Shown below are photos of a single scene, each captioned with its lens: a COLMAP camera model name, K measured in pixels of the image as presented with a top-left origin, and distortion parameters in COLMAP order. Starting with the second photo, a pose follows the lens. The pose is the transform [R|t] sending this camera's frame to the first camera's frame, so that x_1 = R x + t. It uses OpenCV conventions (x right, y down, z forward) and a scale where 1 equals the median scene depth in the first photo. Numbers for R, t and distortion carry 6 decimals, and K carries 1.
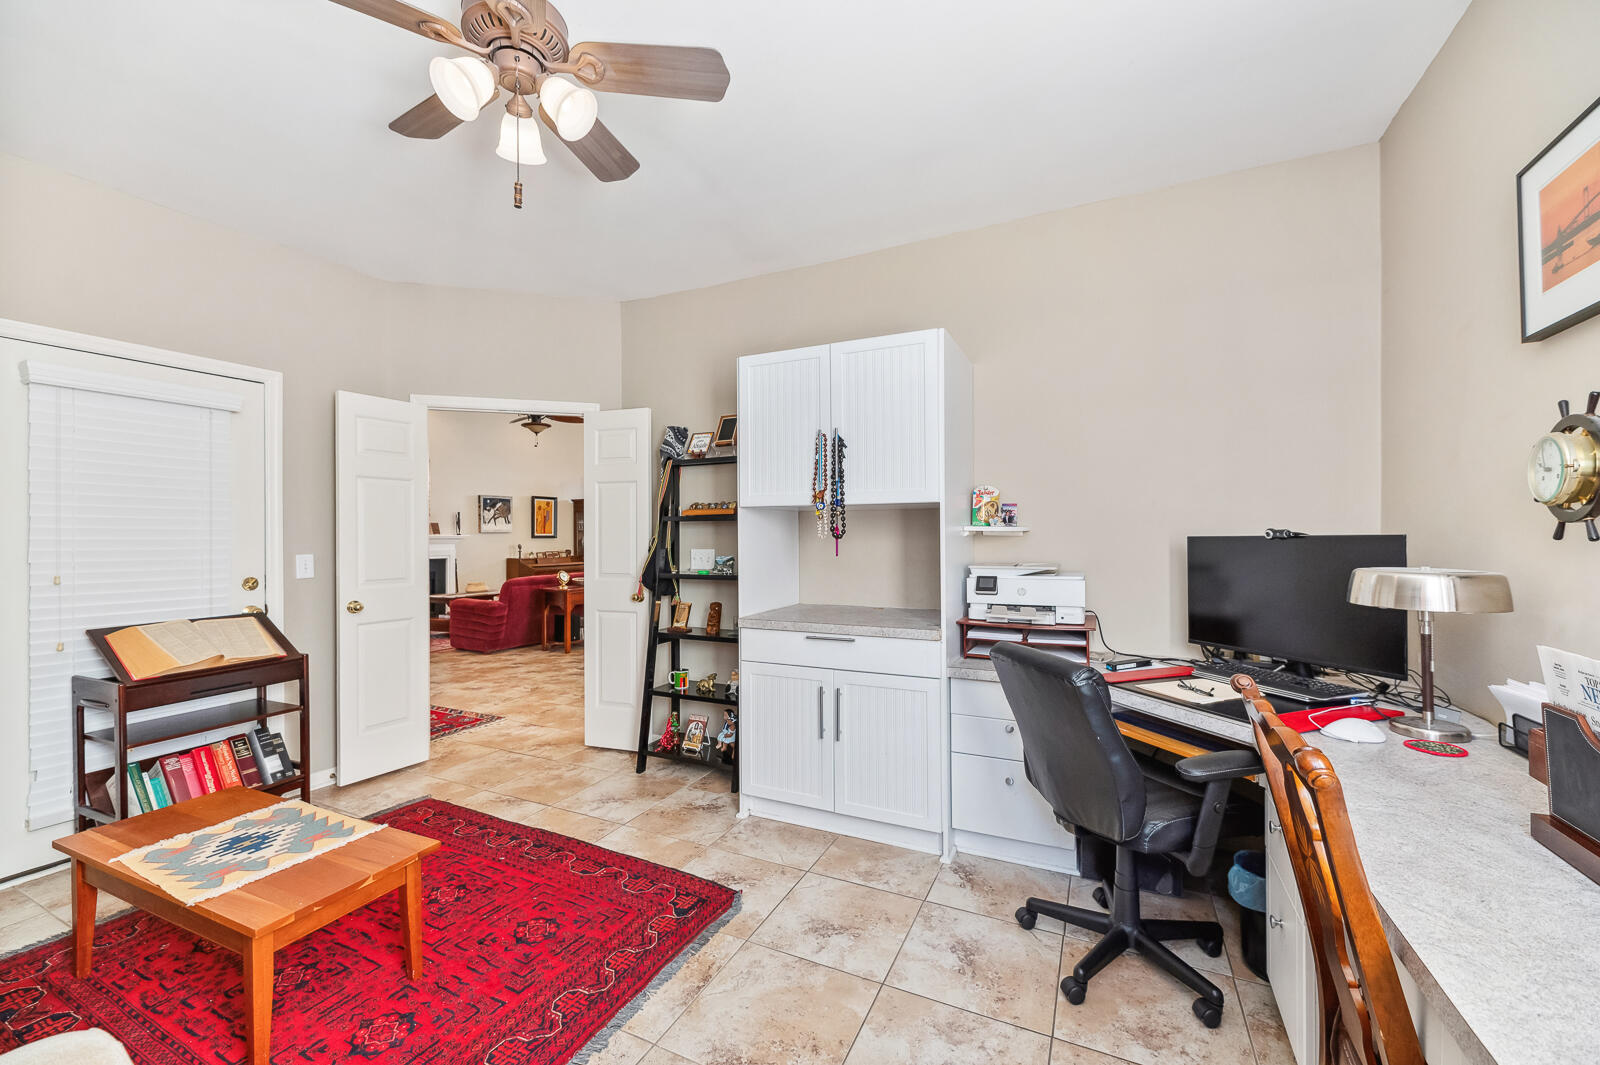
lens RADIAL K [[635.2, 0, 795.7], [0, 635.2, 529.0], [0, 0, 1]] dist [0.005354, -0.001707]
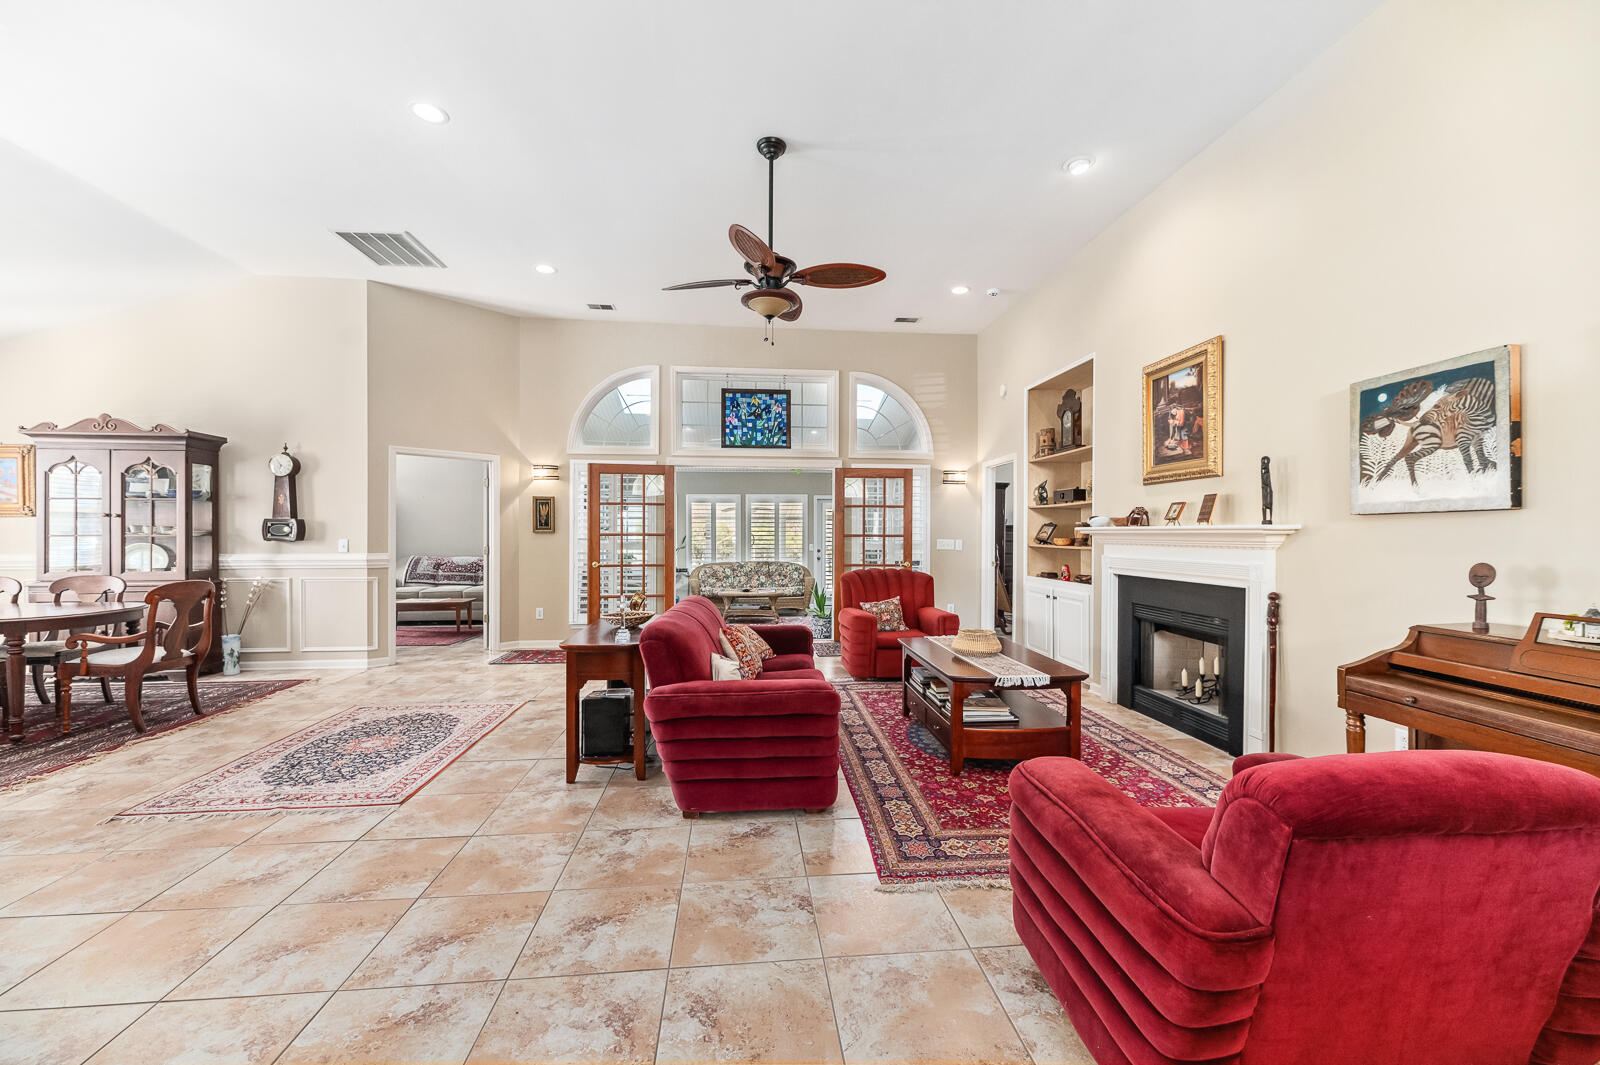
lens RADIAL K [[635.2, 0, 800.0], [0, 635.2, 534.4], [0, 0, 1]] dist [0.005354, -0.001707]
pose [[-0.846662, 0.003431, -0.532120, -0.154694], [0.007691, 0.999954, -0.005789, 0.017376], [0.532076, -0.008994, -0.846649, 1.336708]]
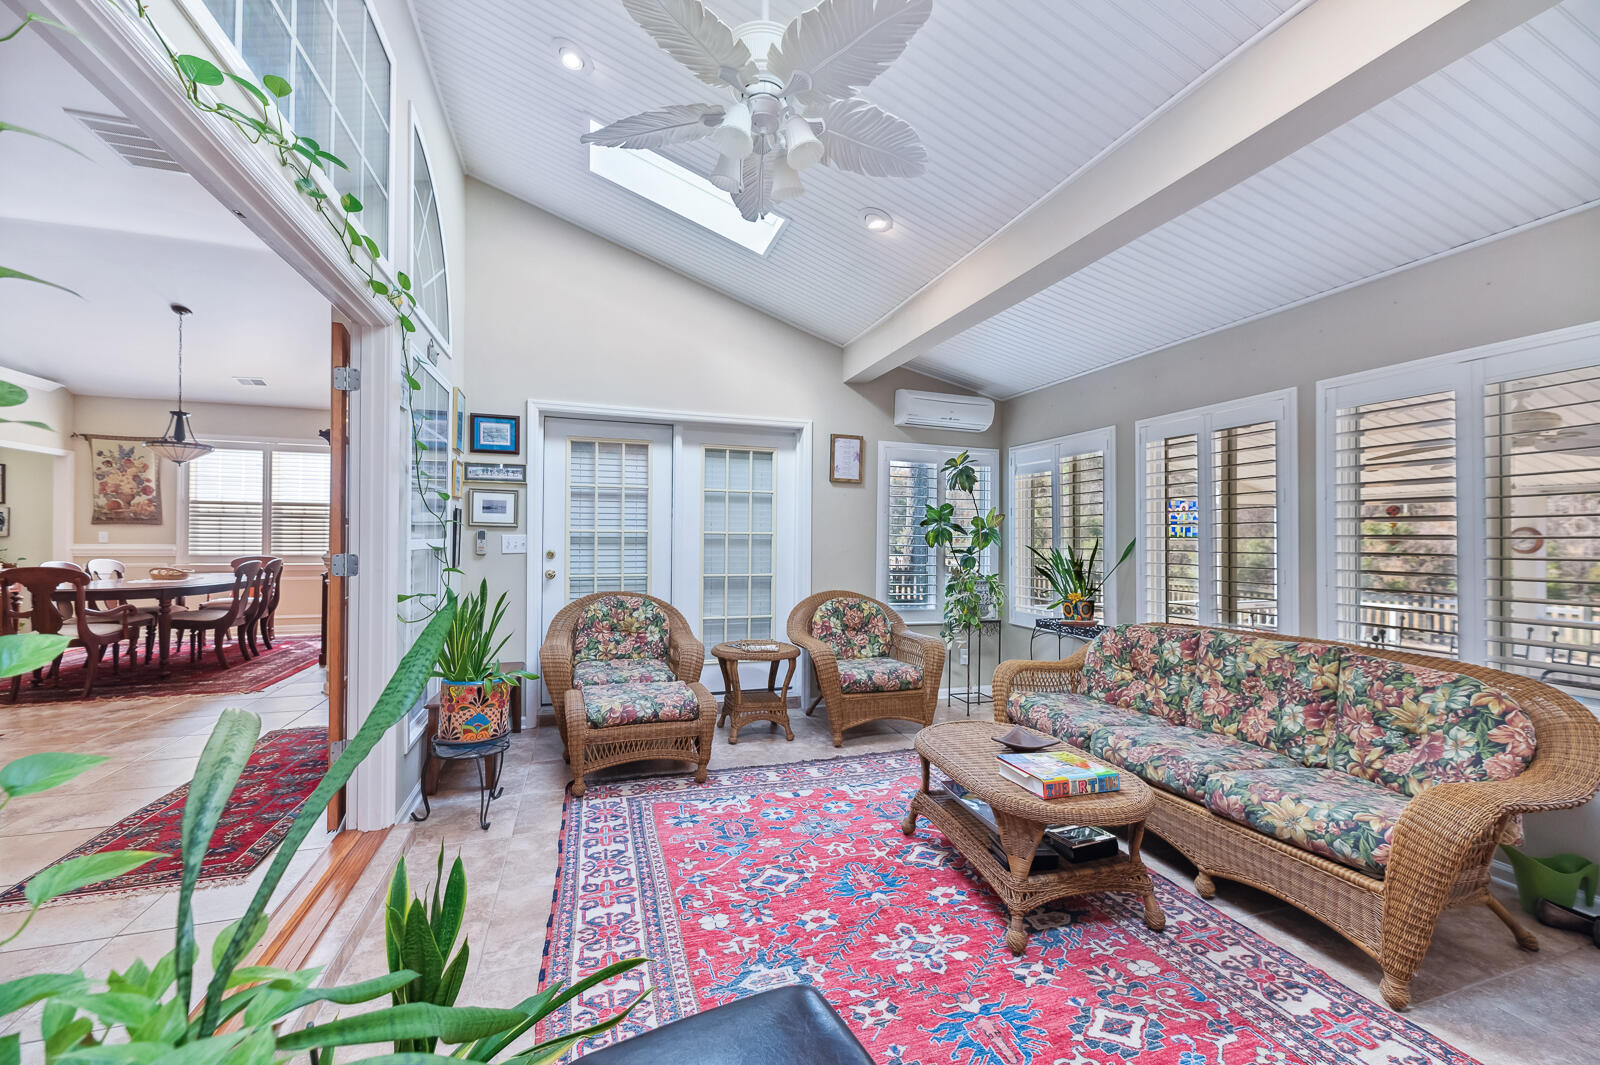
lens RADIAL K [[635.2, 0, 801.2], [0, 635.2, 531.8], [0, 0, 1]] dist [0.005354, -0.001707]
pose [[-0.707240, 0.004328, 0.706960, -0.825879], [-0.012833, 0.999738, -0.018958, 0.020323], [-0.706857, -0.022480, -0.706999, 0.585031]]
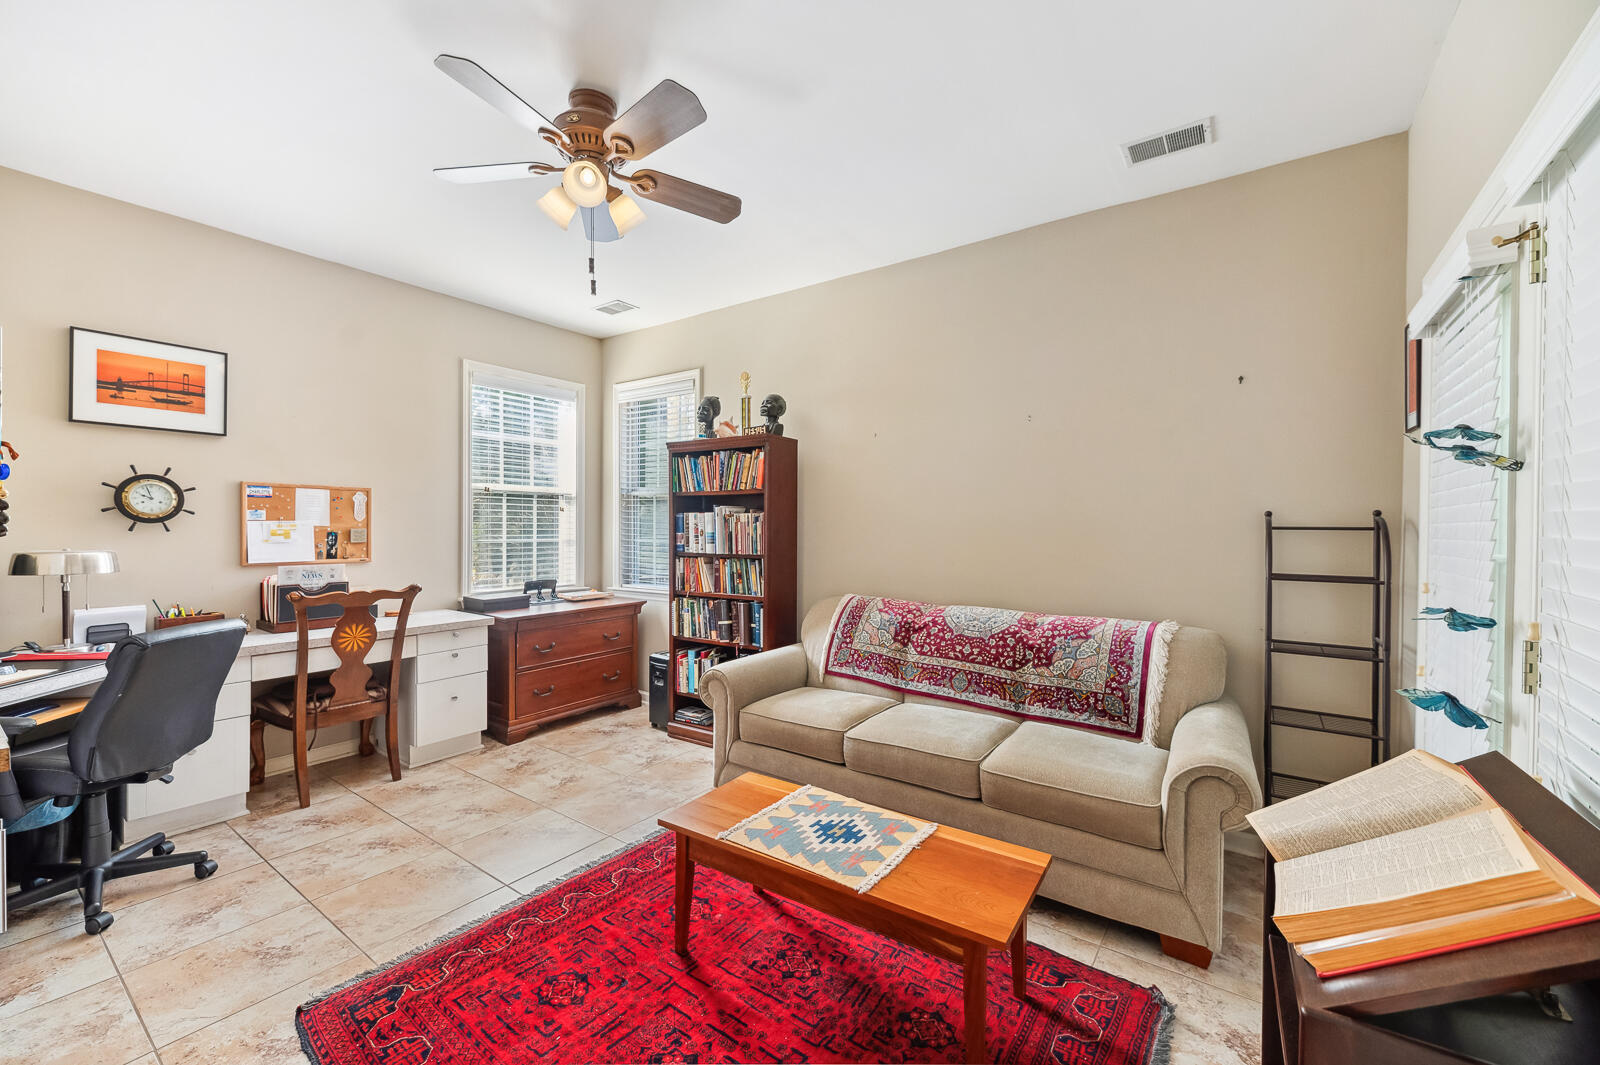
lens RADIAL K [[635.2, 0, 806.4], [0, 635.2, 527.3], [0, 0, 1]] dist [0.005354, -0.001707]
pose [[-0.987928, -0.000309, 0.154910, -0.209995], [-0.001090, 0.999987, -0.004956, 0.001770], [-0.154907, -0.005065, -0.987916, 0.437898]]
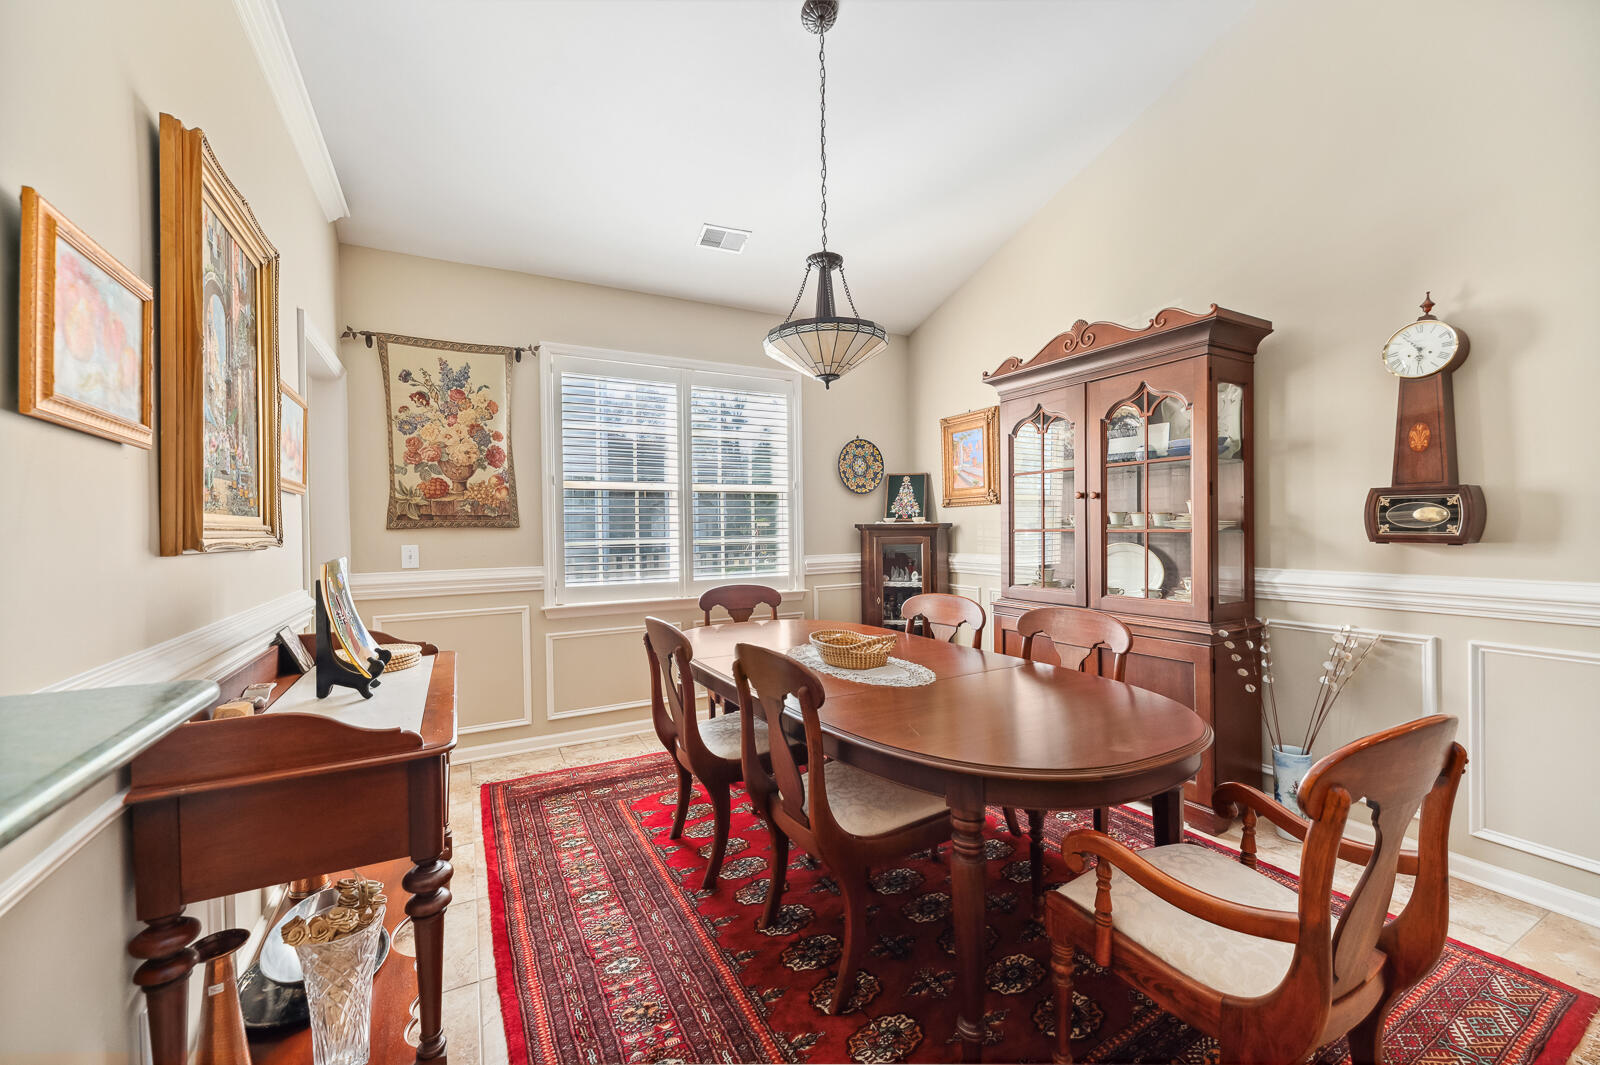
lens RADIAL K [[635.2, 0, 802.7], [0, 635.2, 532.0], [0, 0, 1]] dist [0.005354, -0.001707]
pose [[-0.817073, 0.006459, 0.576498, 0.011844], [0.007200, 0.999974, -0.000999, 0.009822], [-0.576490, 0.003334, -0.817098, 0.826484]]
